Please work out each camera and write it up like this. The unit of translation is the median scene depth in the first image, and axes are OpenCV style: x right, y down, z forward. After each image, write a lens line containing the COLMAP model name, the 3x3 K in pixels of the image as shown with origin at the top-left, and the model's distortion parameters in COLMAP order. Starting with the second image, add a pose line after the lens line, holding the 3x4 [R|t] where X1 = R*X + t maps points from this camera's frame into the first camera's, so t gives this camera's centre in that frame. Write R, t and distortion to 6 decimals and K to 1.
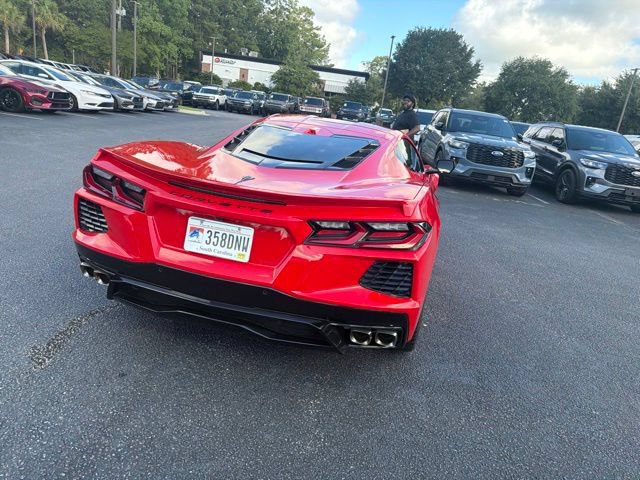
lens RADIAL K [[460.8, 0, 330.3], [0, 460.8, 243.2], [0, 0, 1]] dist [0.040788, -0.043114]
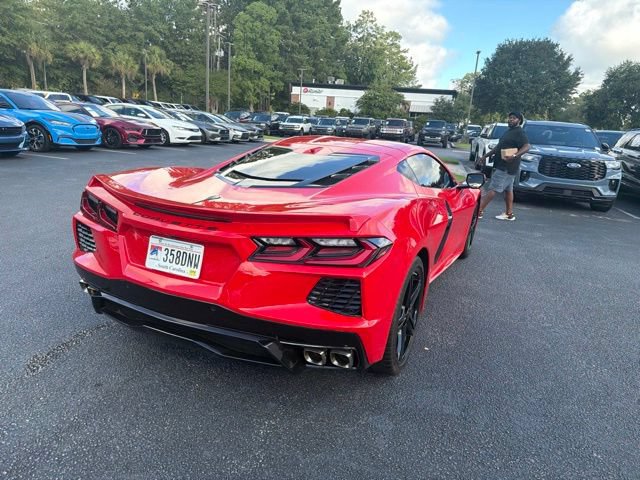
lens RADIAL K [[460.8, 0, 329.6], [0, 460.8, 246.8], [0, 0, 1]] dist [0.040788, -0.043114]
pose [[0.980444, -0.010924, -0.196496, 0.041194], [0.003047, 0.999181, -0.040346, 0.001638], [0.196776, 0.038958, 0.979674, 0.006734]]
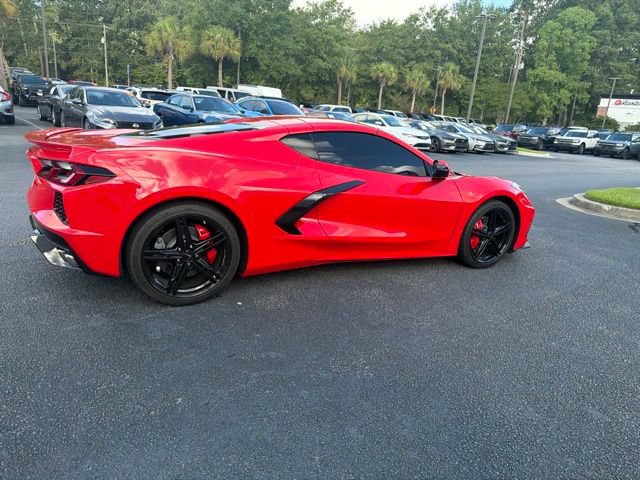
lens RADIAL K [[460.8, 0, 321.4], [0, 460.8, 246.9], [0, 0, 1]] dist [0.040788, -0.043114]
pose [[0.675912, 0.135914, -0.724341, 0.213775], [-0.205581, 0.978606, -0.008212, 0.006144], [0.707728, 0.154461, 0.689393, 0.086062]]
